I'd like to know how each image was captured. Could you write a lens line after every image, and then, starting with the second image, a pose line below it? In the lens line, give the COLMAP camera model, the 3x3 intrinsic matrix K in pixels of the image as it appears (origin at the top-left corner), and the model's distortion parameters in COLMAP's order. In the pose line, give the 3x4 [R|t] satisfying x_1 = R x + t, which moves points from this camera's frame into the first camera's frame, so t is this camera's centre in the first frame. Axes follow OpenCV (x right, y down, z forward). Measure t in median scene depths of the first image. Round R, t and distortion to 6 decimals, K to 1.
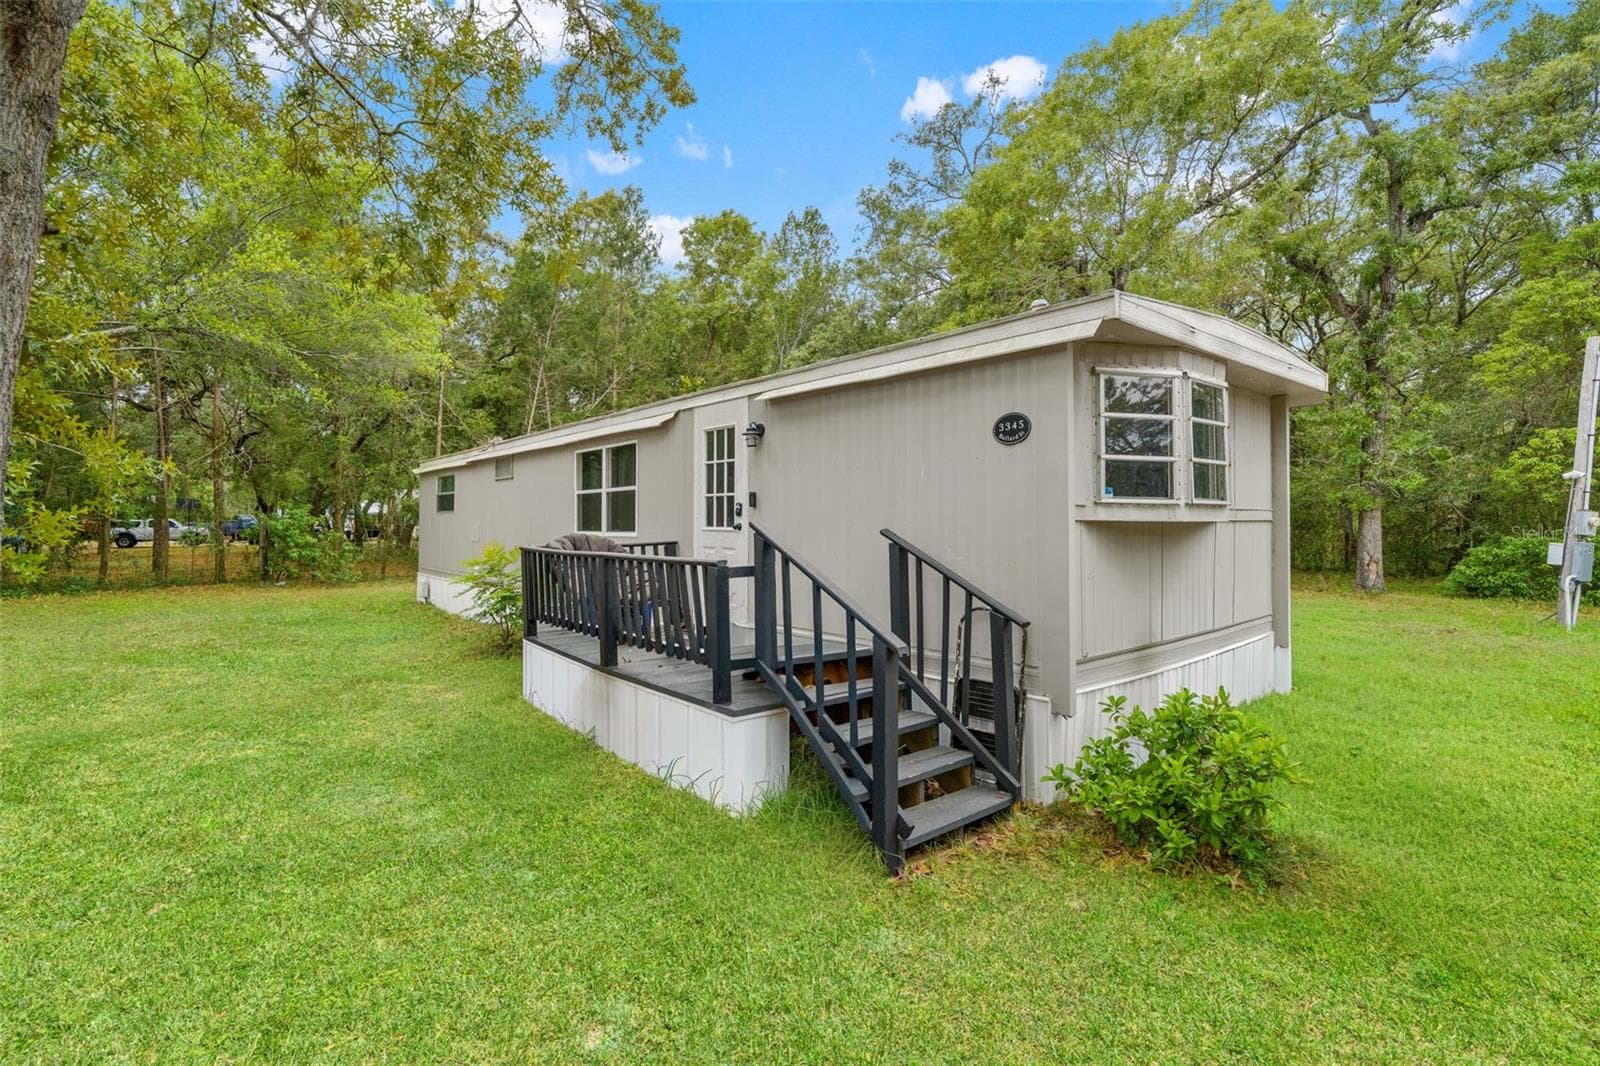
lens RADIAL K [[772.4, 0, 795.5], [0, 772.4, 500.9], [0, 0, 1]] dist [-0.000229, 0.000390]
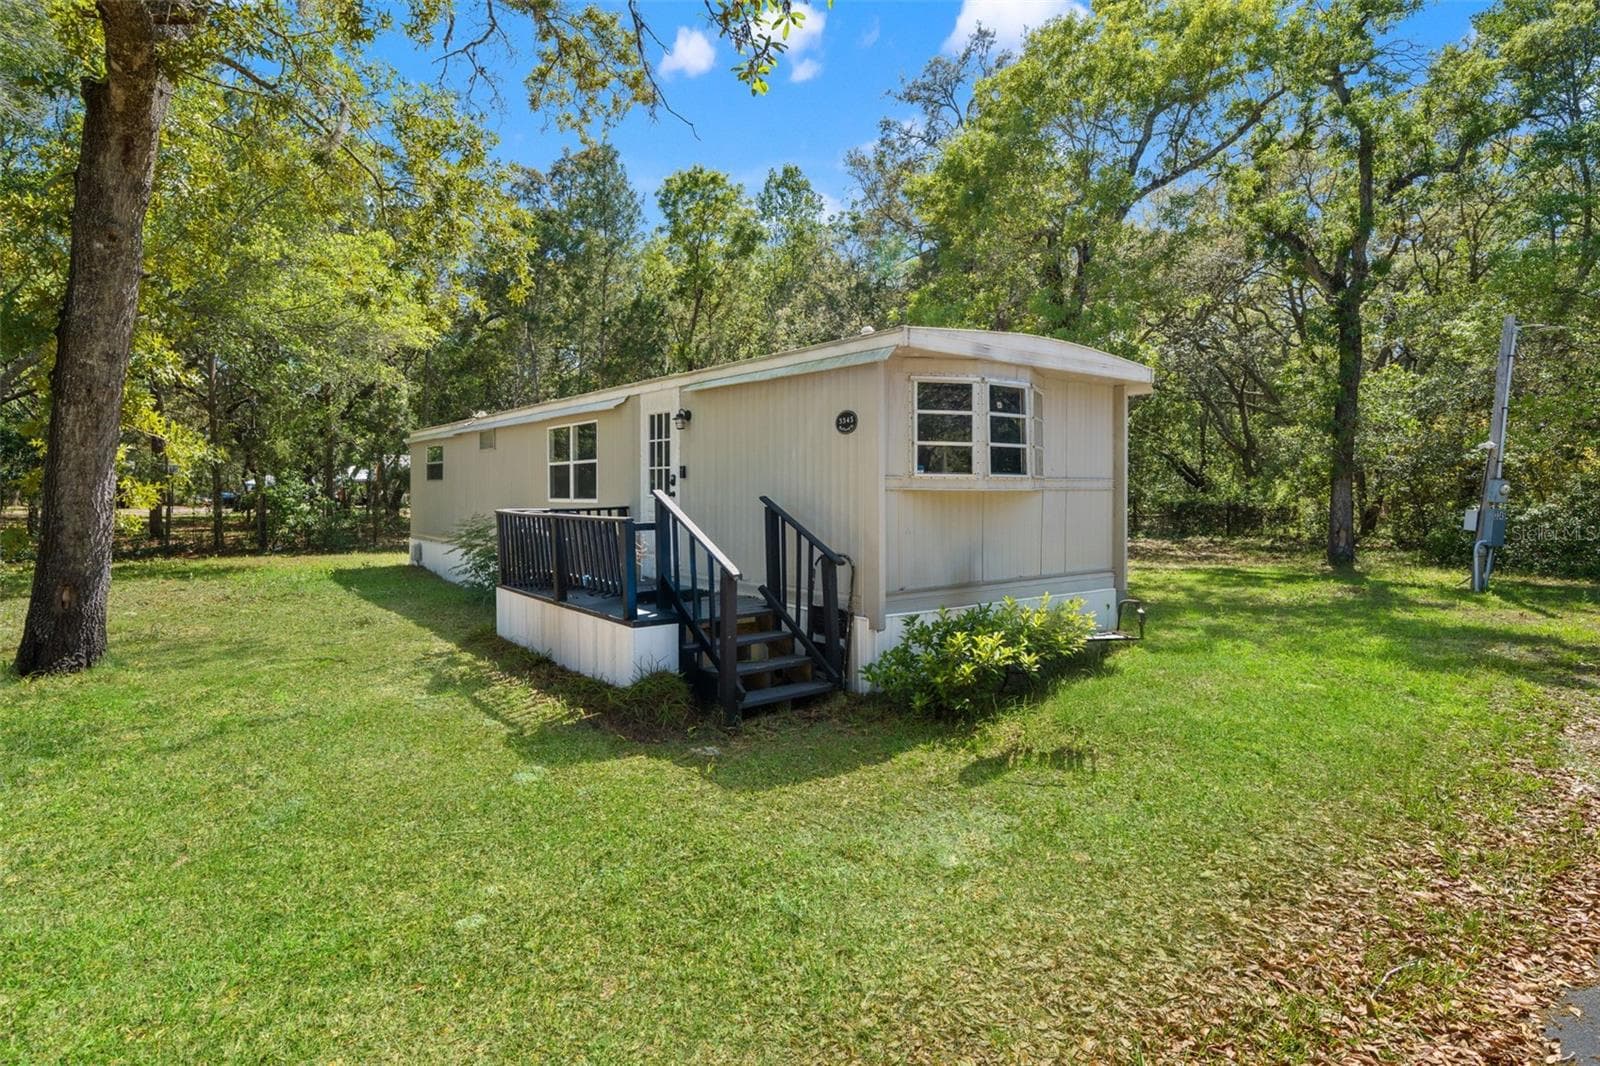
lens RADIAL K [[882.7, 0, 800.4], [0, 882.7, 497.8], [0, 0, 1]] dist [0.000205, -0.000356]
pose [[0.999508, 0.000139, -0.031364, 0.164715], [0.001038, 0.999296, 0.037503, -0.012555], [0.031347, -0.037518, 0.998804, -0.373023]]
